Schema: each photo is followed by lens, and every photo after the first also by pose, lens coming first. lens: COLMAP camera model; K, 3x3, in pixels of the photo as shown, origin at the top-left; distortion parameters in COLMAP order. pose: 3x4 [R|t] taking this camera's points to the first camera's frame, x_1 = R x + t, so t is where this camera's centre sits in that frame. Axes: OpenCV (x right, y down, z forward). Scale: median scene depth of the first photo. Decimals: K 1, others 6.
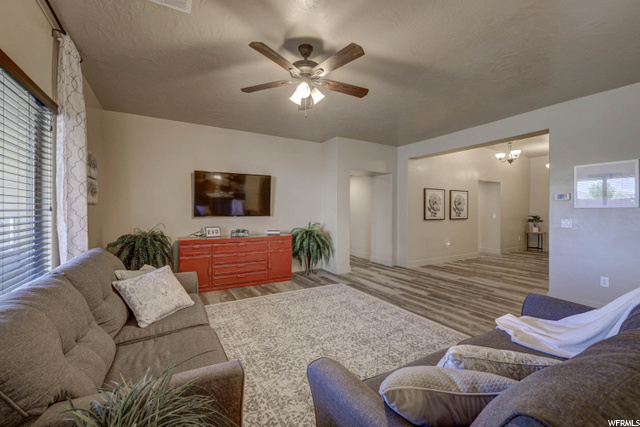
lens RADIAL K [[265.4, 0, 320.0], [0, 265.4, 213.5], [0, 0, 1]] dist [0.002563, 0.000079]
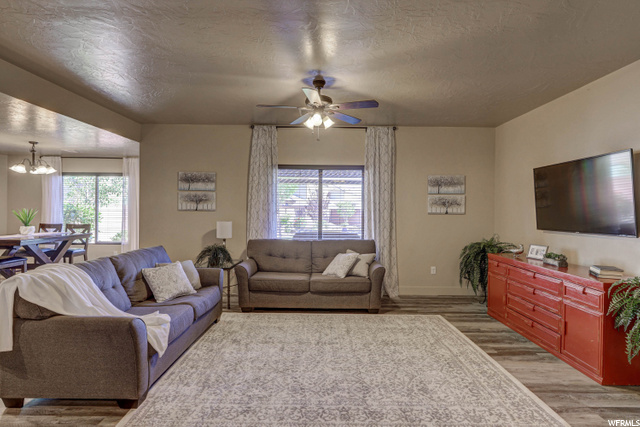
lens RADIAL K [[336.4, 0, 320.0], [0, 336.4, 213.5], [0, 0, 1]] dist [0.003605, 0.000210]
pose [[-0.509431, -0.001669, -0.860510, 0.677090], [-0.020076, 0.999749, 0.009946, -0.030602], [0.860277, 0.022342, -0.509337, 0.978085]]
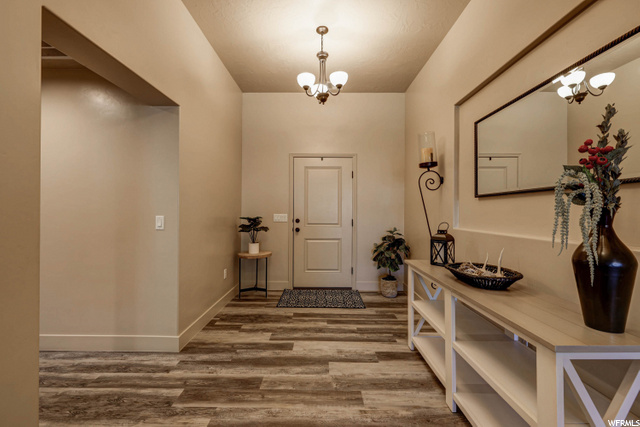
lens RADIAL K [[265.4, 0, 320.0], [0, 265.4, 213.5], [0, 0, 1]] dist [0.002563, 0.000079]
pose [[0.522900, -0.009385, 0.852342, 0.956083], [0.004123, 0.999956, 0.008480, -0.001888], [-0.852384, -0.000920, 0.522916, 1.313534]]
